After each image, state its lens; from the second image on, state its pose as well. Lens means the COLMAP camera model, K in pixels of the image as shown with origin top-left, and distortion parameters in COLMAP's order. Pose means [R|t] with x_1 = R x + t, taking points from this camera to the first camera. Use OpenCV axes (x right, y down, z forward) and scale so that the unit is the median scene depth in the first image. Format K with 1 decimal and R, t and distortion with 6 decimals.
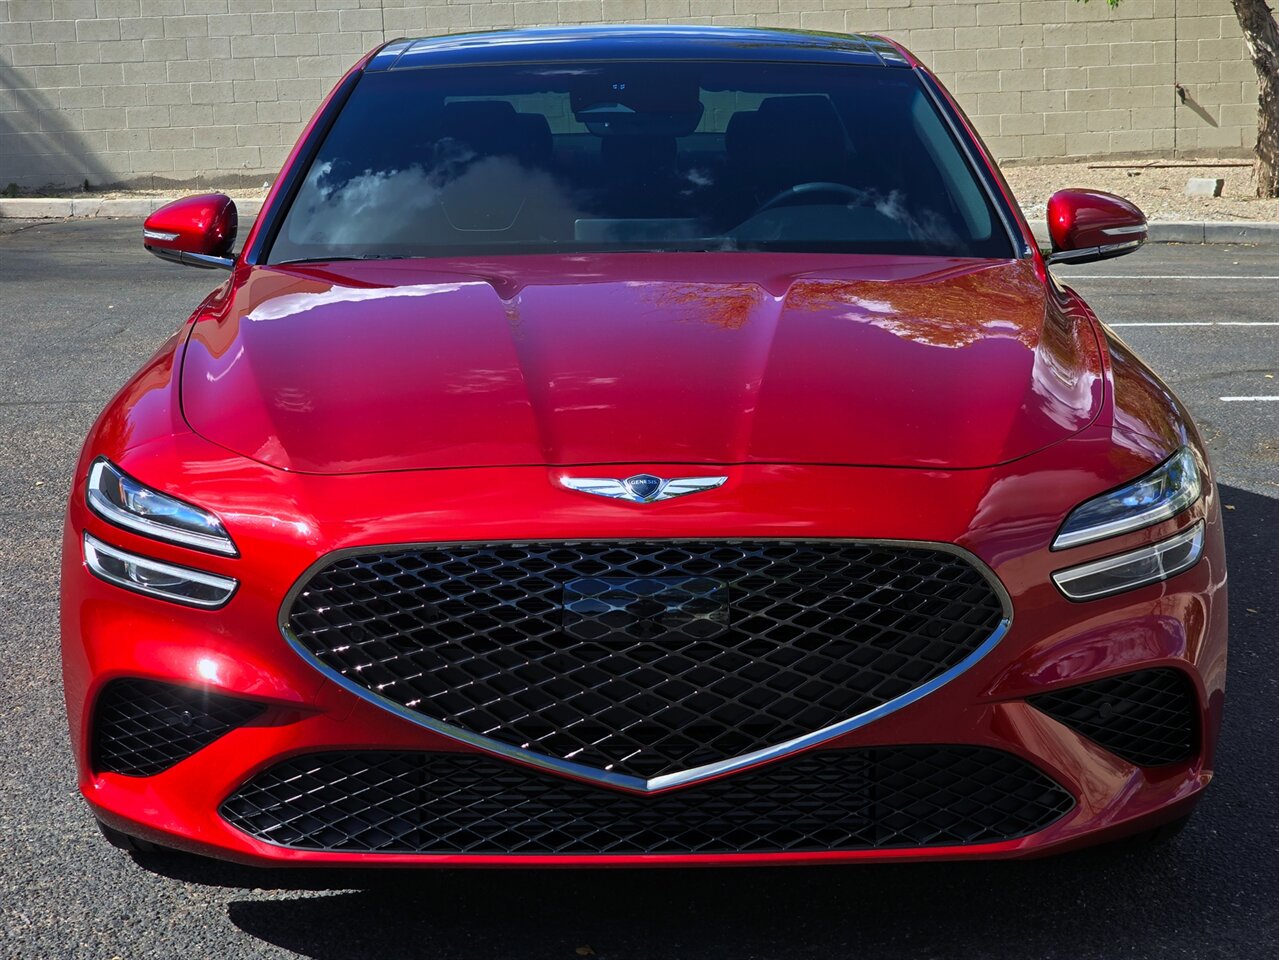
lens RADIAL K [[2417.1, 0, 639.5], [0, 2417.1, 480.0], [0, 0, 1]] dist [-0.009067, 0.132308]
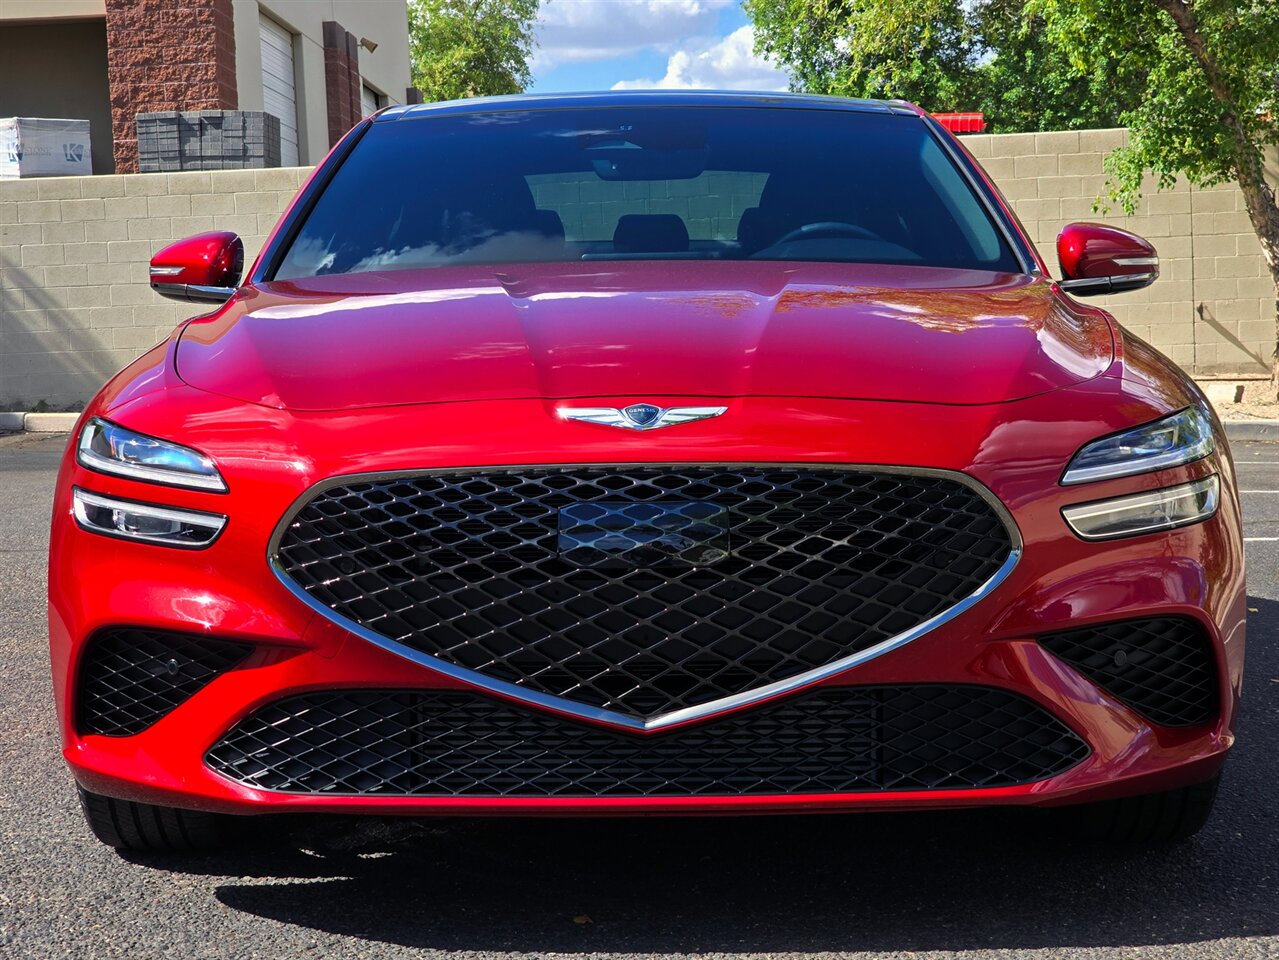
lens RADIAL K [[2413.6, 0, 641.6], [0, 2413.6, 497.9], [0, 0, 1]] dist [-0.024557, 0.196558]
pose [[0.999946, -0.001242, -0.010280, 0.011393], [0.000221, 0.995108, -0.098793, 0.130032], [0.010352, 0.098785, 0.995055, 0.031065]]
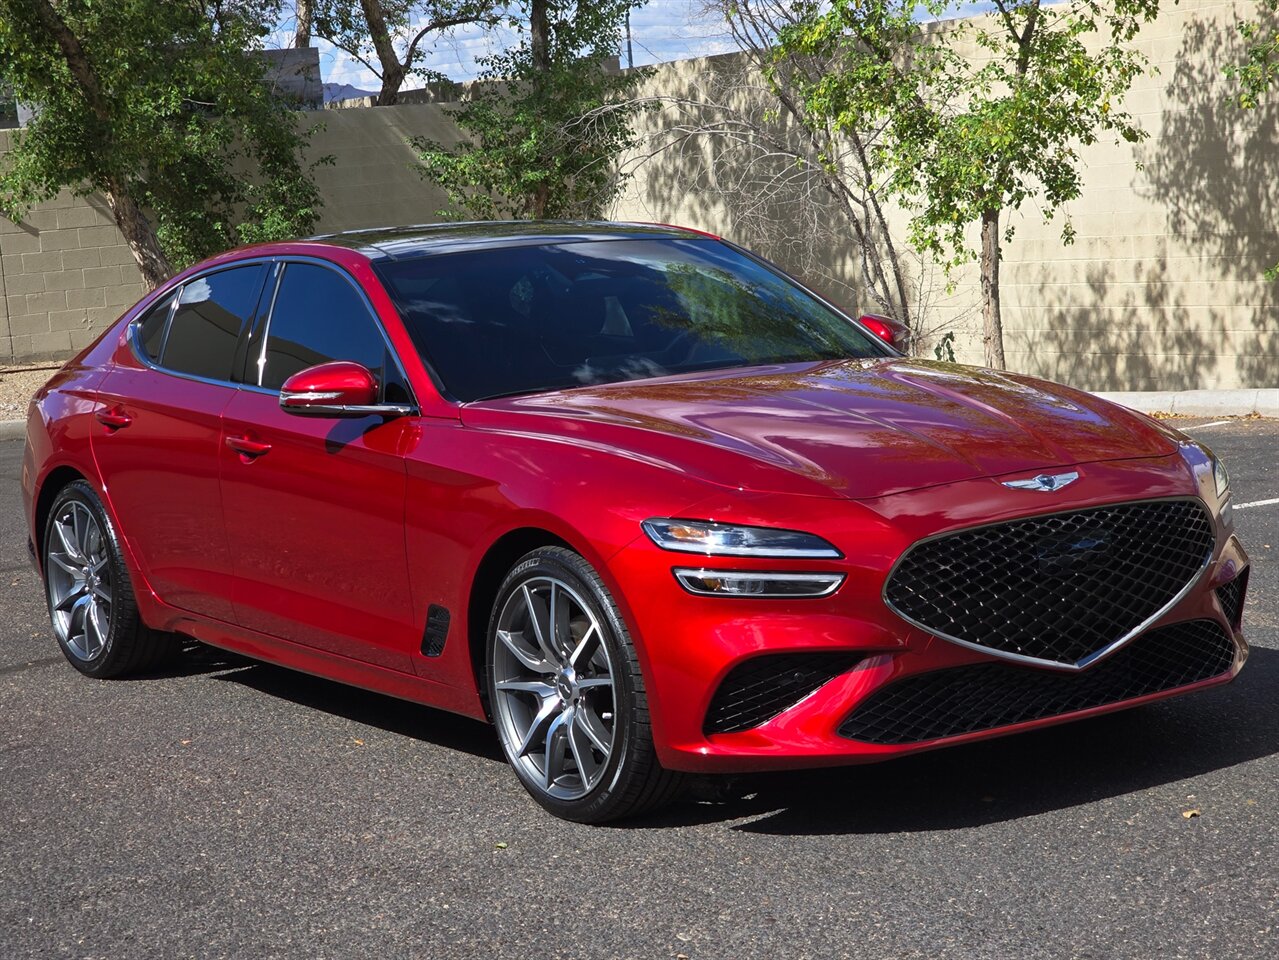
lens RADIAL K [[2406.9, 0, 640.1], [0, 2406.9, 420.3], [0, 0, 1]] dist [-0.011453, 0.400119]
pose [[0.823846, -0.083444, 0.560637, -1.102386], [0.146386, 0.986872, -0.068228, 0.031633], [-0.547584, 0.138279, 0.825246, -0.183272]]
